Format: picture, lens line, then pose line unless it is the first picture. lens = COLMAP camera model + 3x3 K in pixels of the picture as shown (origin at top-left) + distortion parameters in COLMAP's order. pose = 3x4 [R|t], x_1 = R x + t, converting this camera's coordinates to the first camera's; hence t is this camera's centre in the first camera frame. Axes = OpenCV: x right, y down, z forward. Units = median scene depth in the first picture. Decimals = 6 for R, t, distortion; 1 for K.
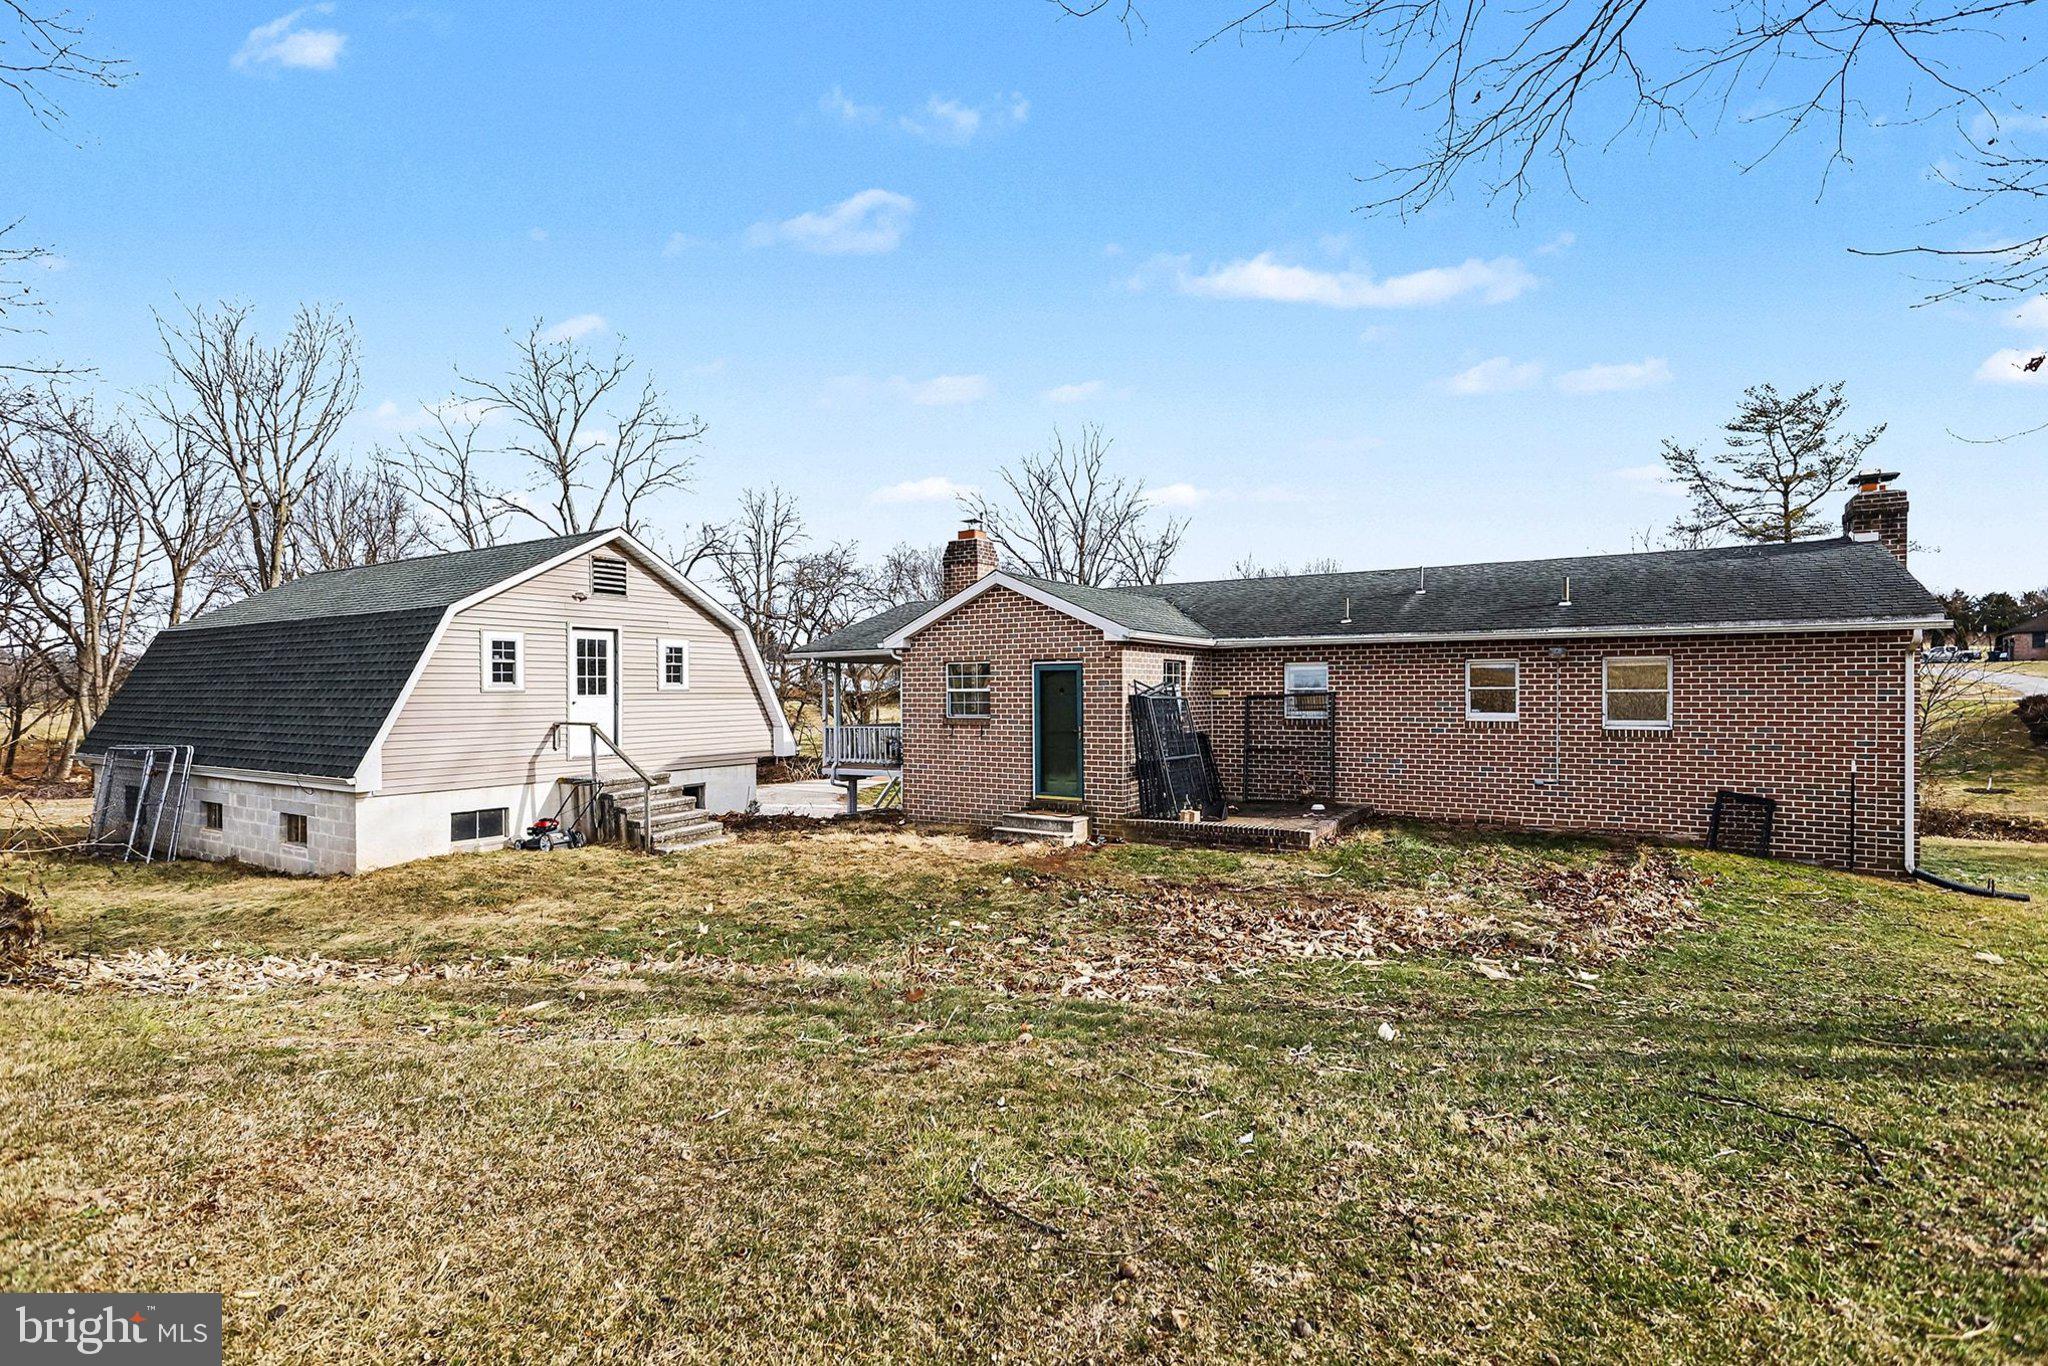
lens RADIAL K [[982.1, 0, 1008.1], [0, 982.1, 694.1], [0, 0, 1]] dist [-0.006229, 0.002438]
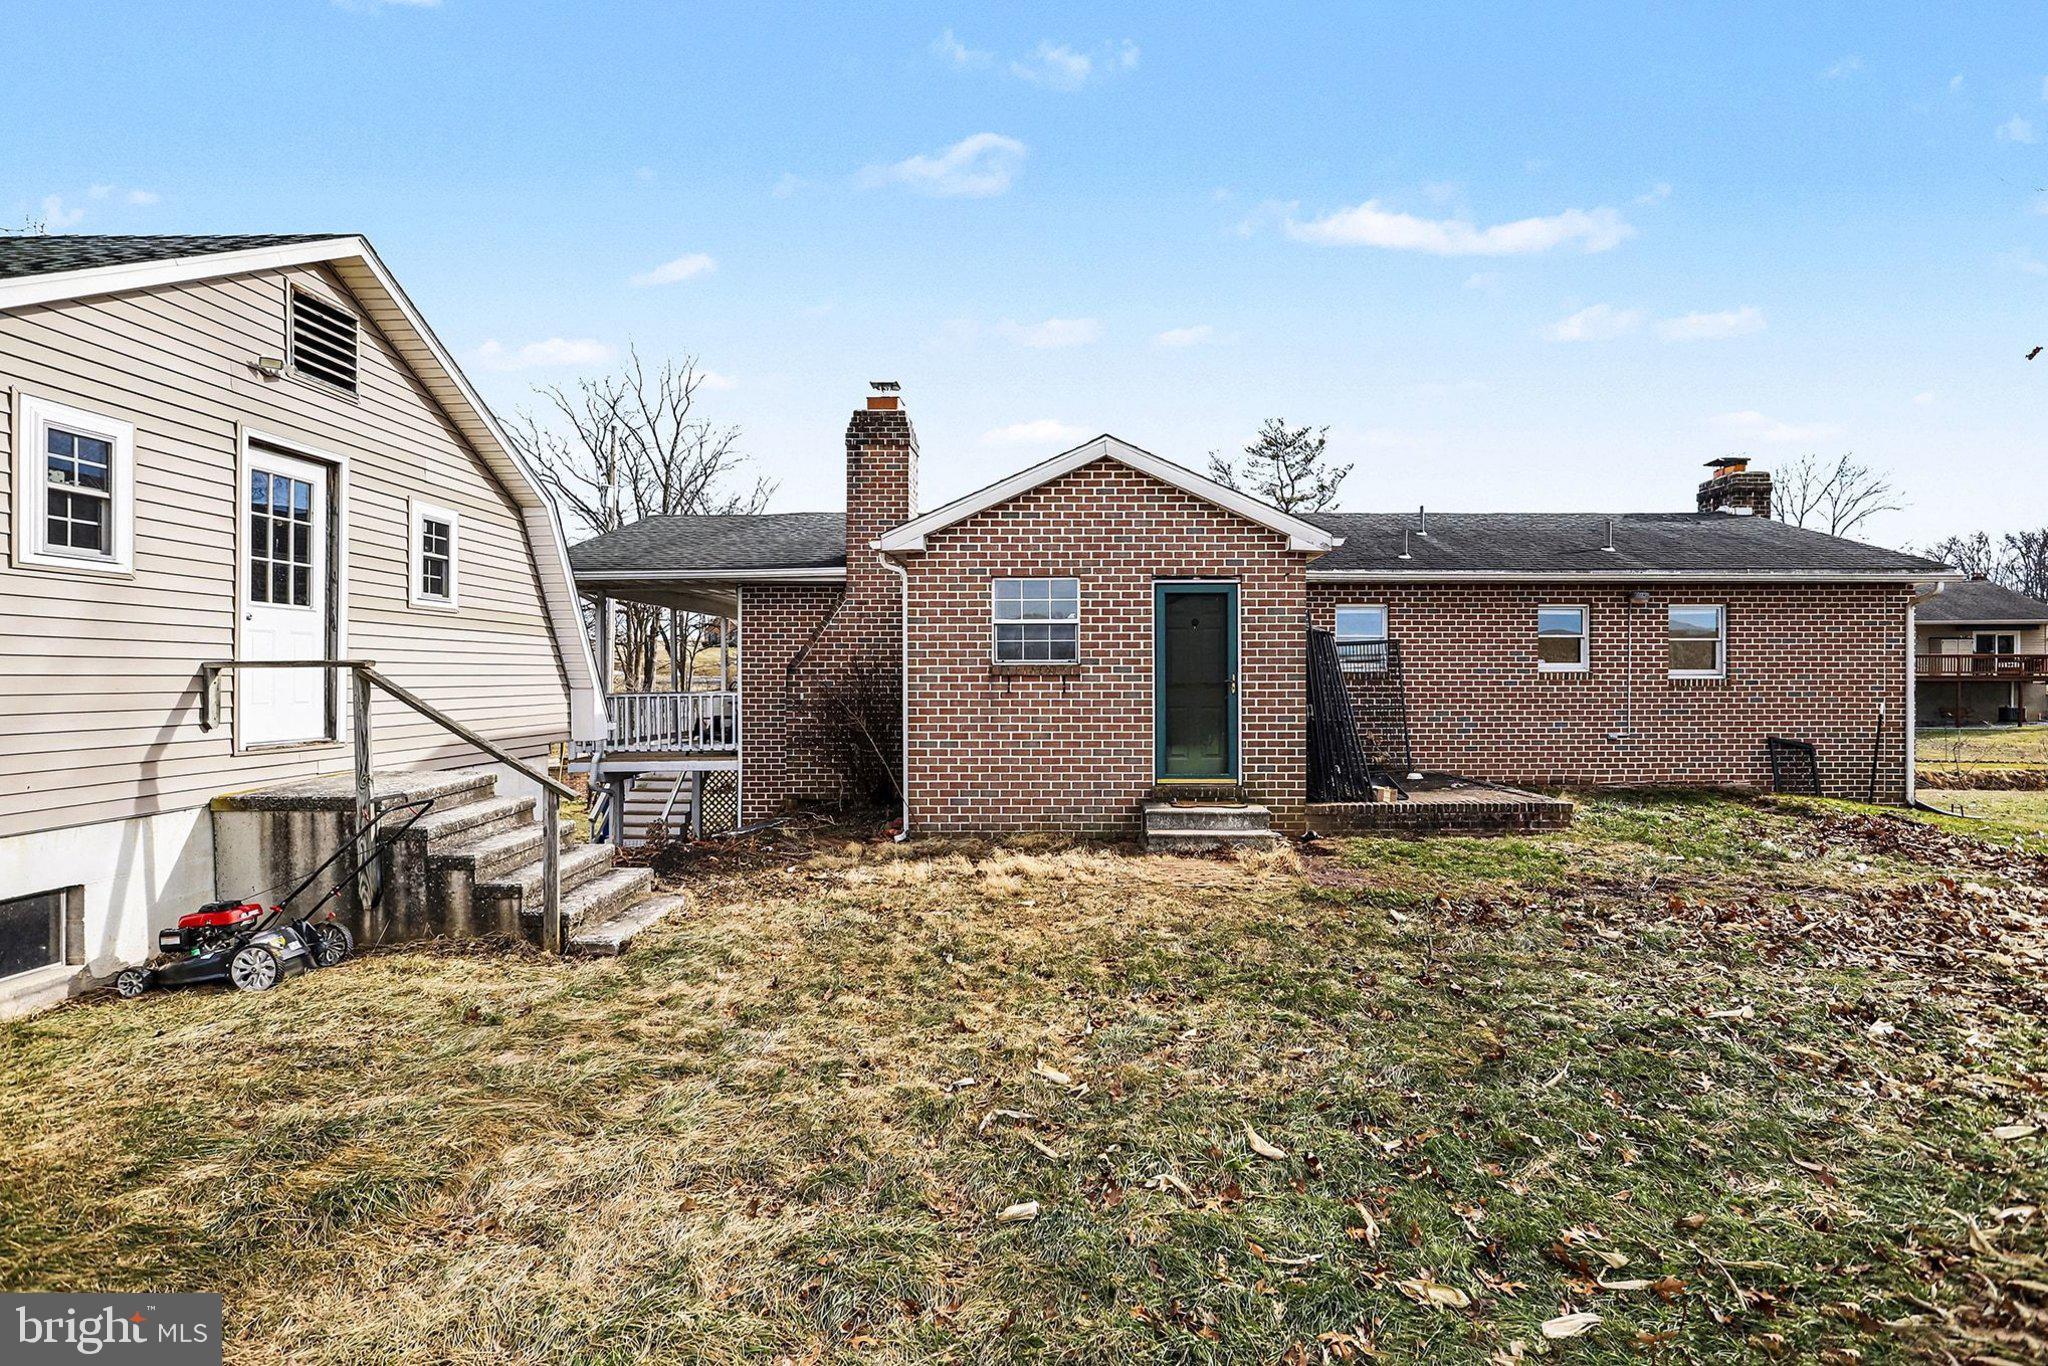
lens RADIAL K [[982.1, 0, 1036.4], [0, 982.1, 670.9], [0, 0, 1]] dist [-0.006229, 0.002438]
pose [[0.838200, 0.008892, 0.545291, -0.397065], [-0.000113, 0.999870, -0.016132, 0.039177], [-0.545363, 0.013461, 0.838092, 0.475804]]
